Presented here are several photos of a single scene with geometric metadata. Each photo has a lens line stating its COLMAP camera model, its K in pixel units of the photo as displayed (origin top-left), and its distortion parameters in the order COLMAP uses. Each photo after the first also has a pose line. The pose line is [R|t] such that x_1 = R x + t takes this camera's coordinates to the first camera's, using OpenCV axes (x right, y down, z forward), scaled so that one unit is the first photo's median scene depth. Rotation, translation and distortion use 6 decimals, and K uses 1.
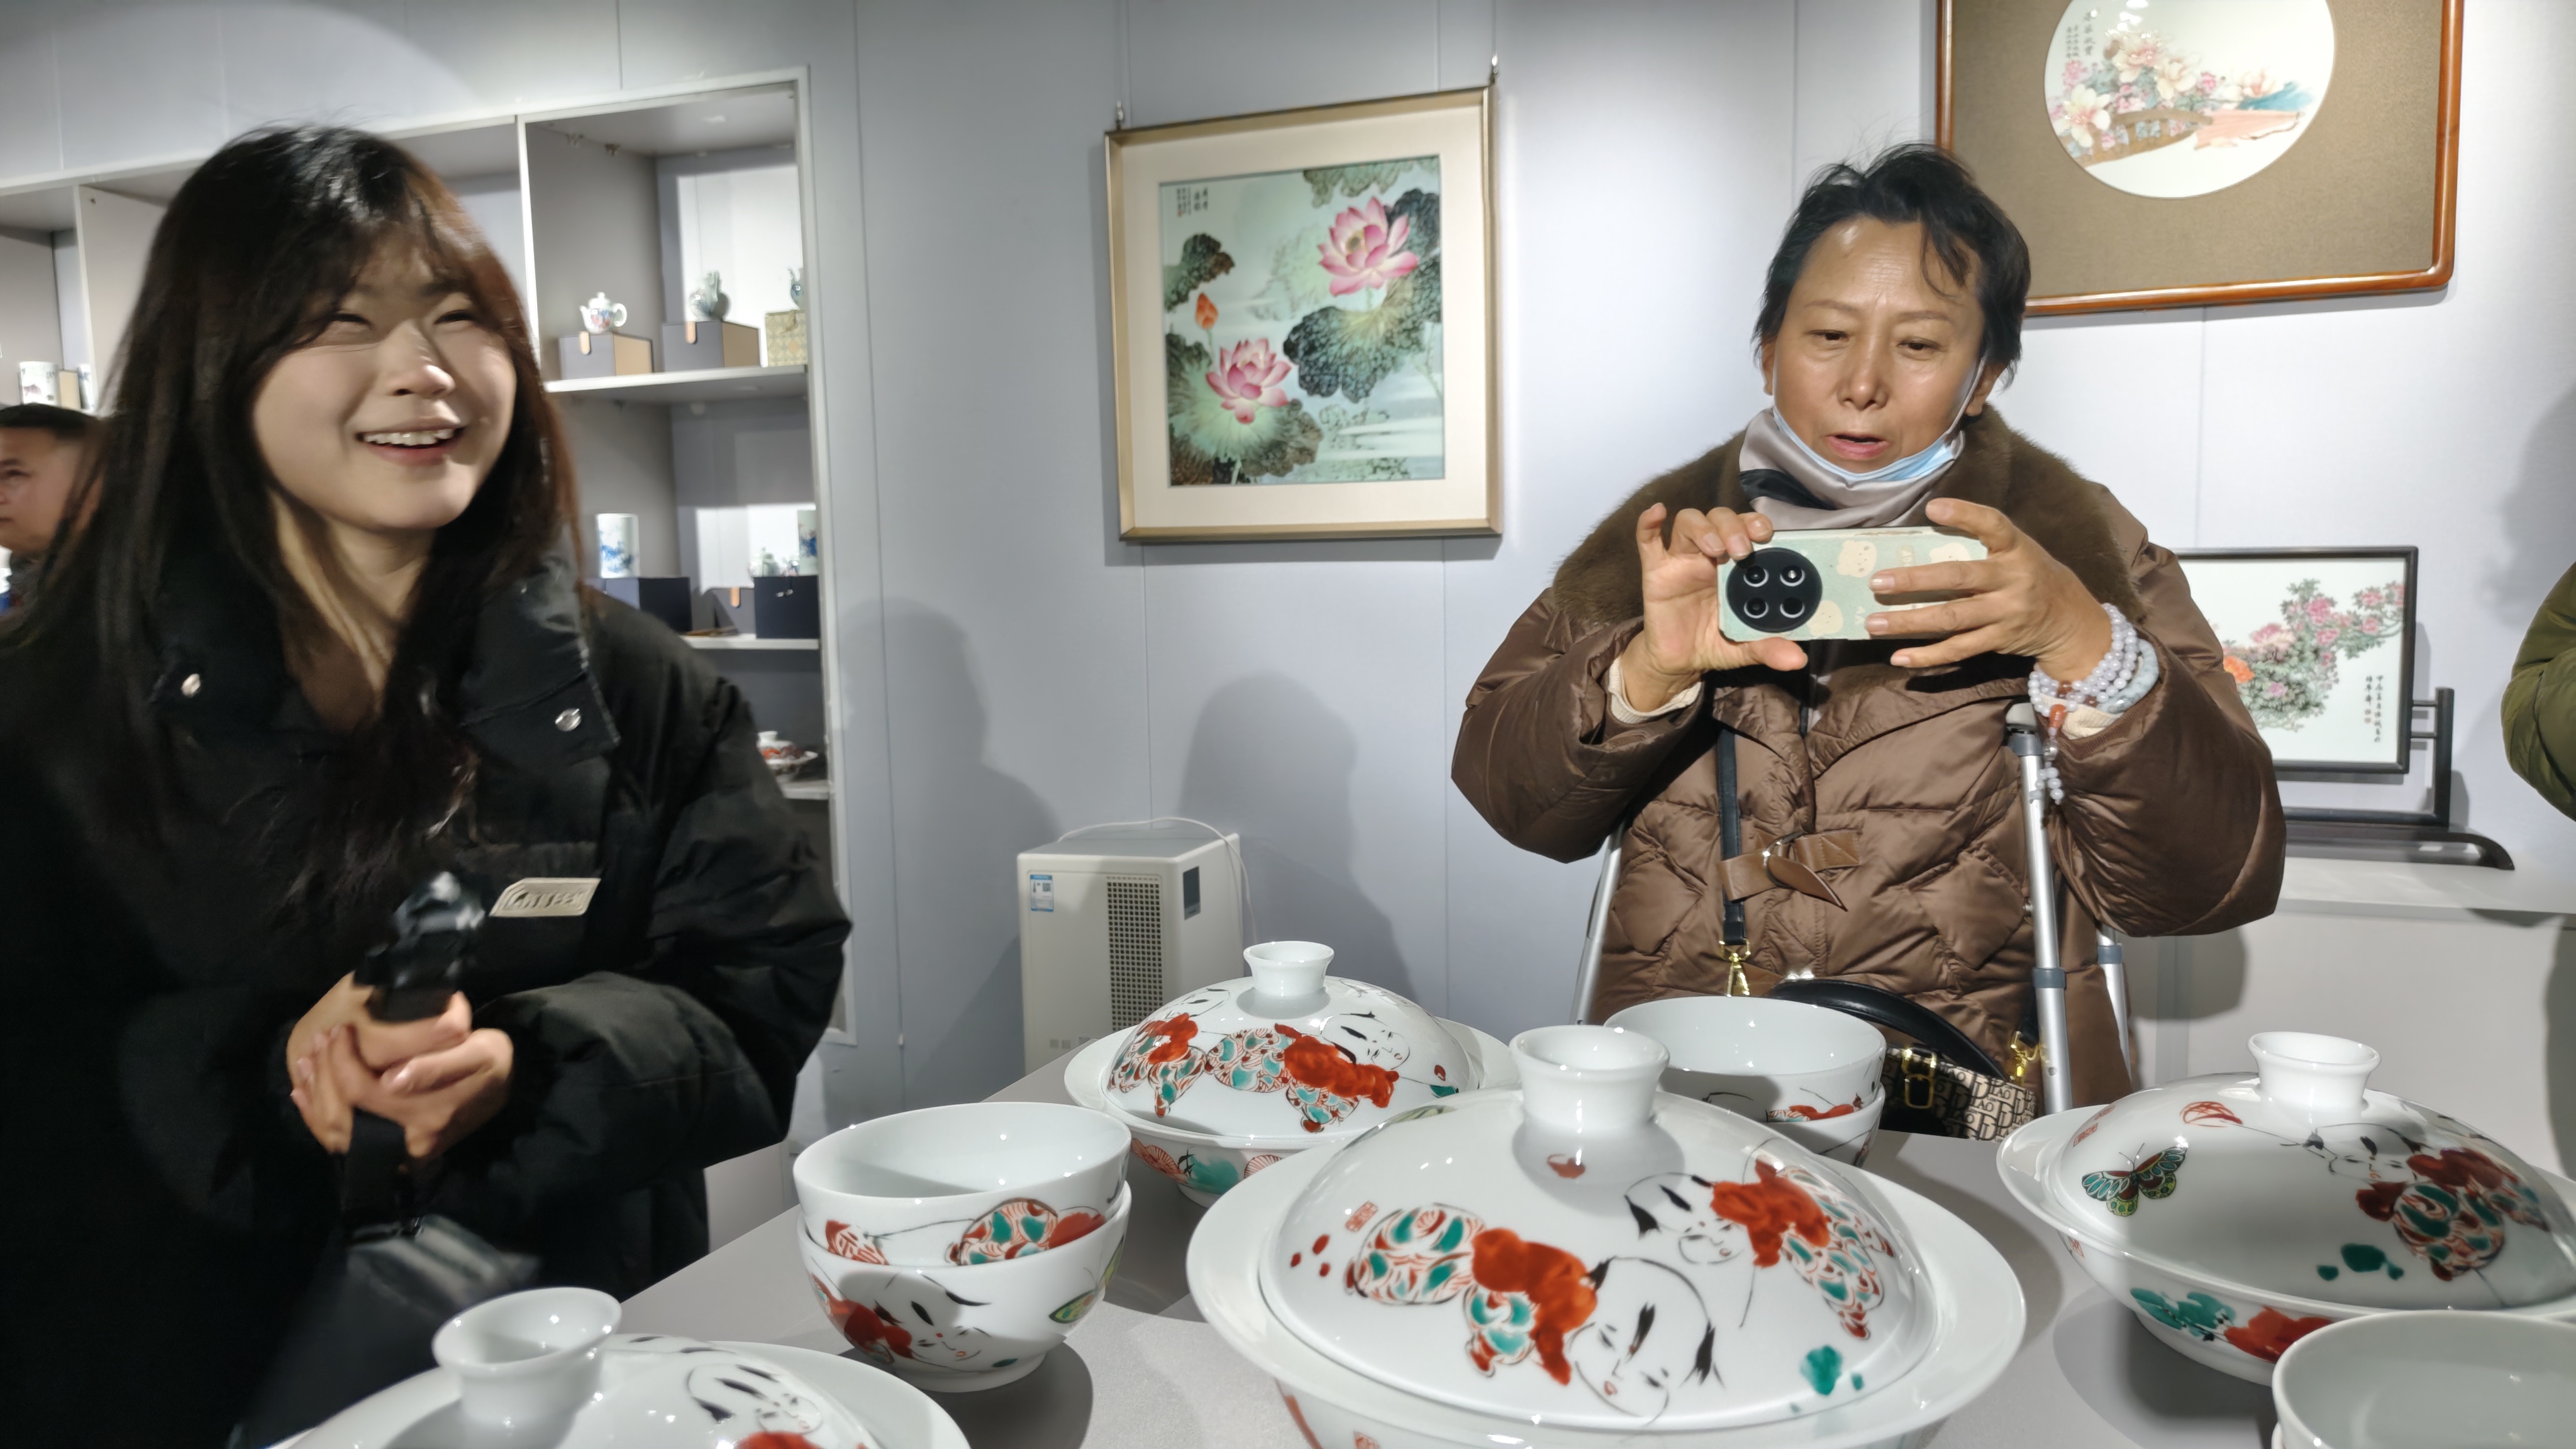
lens RADIAL K [[1767.7, 0, 1300.7], [0, 1767.7, 673.7], [0, 0, 1]] dist [0.089100, -0.118351]
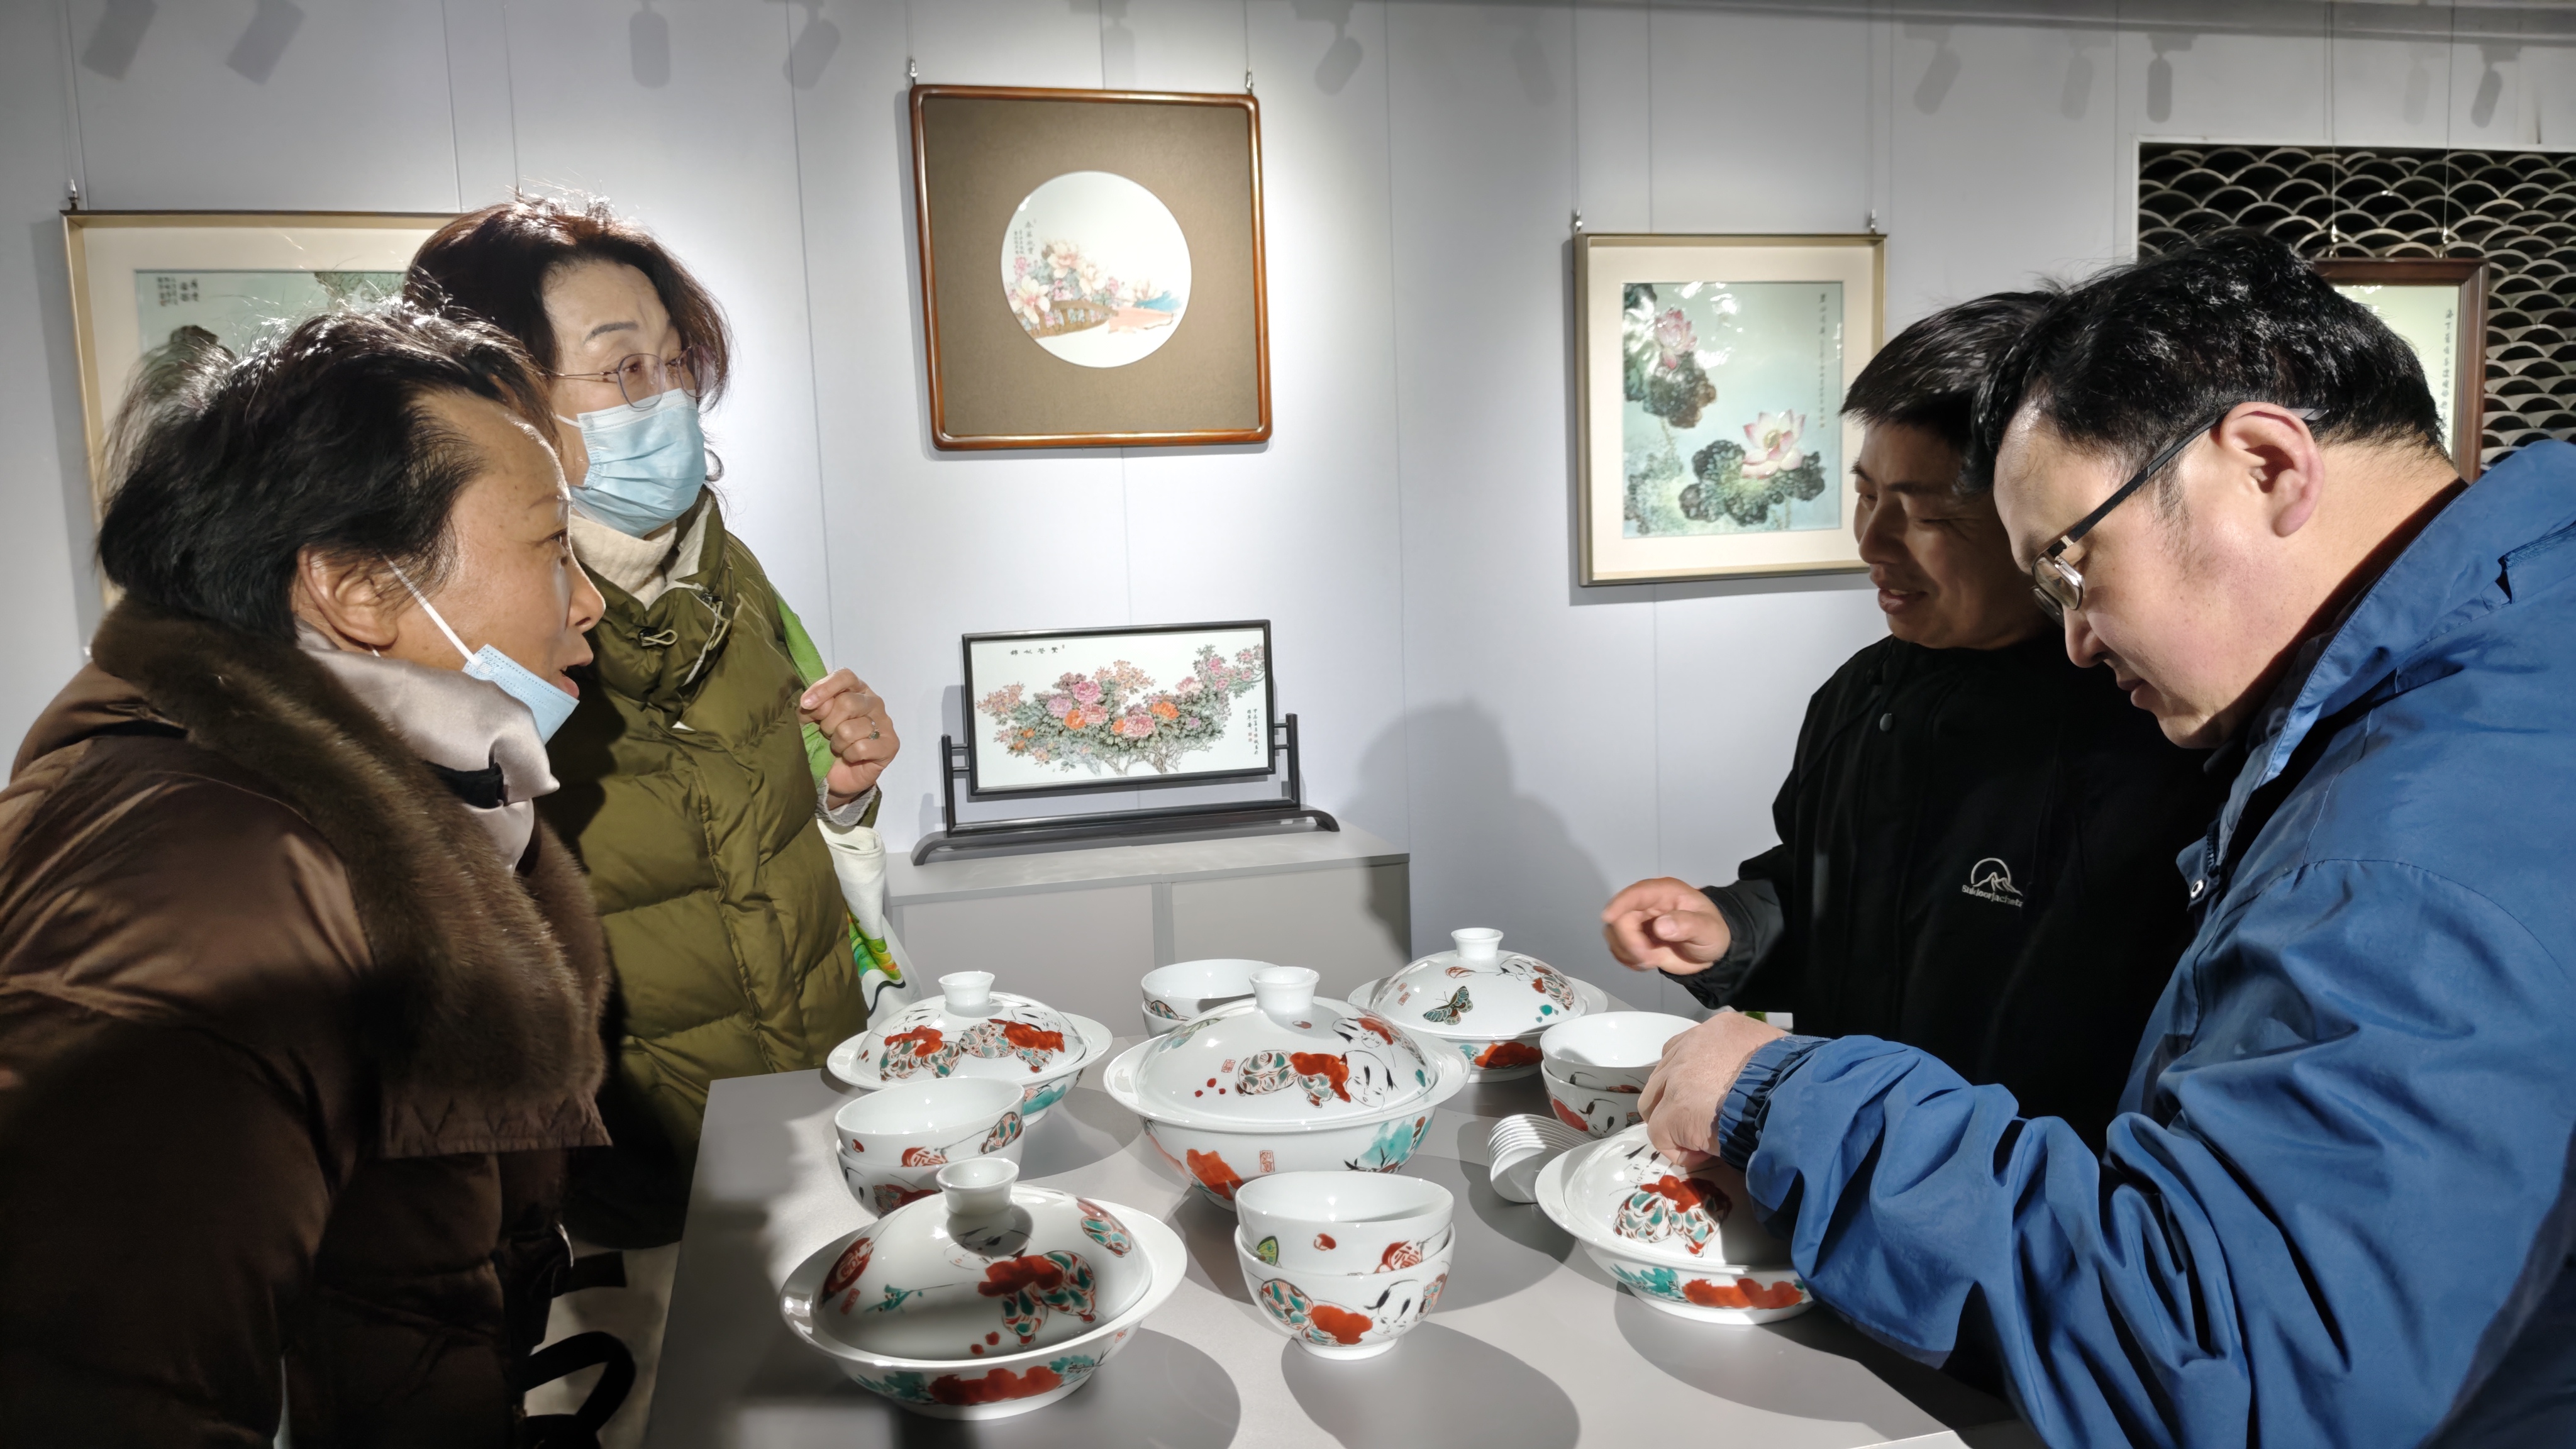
lens RADIAL K [[1767.7, 0, 1300.7], [0, 1767.7, 673.7], [0, 0, 1]] dist [0.089100, -0.118351]
pose [[0.789291, -0.060533, 0.611028, -0.248734], [0.068325, 0.997607, 0.010572, -0.039882], [-0.610205, 0.033404, 0.791539, -0.165327]]
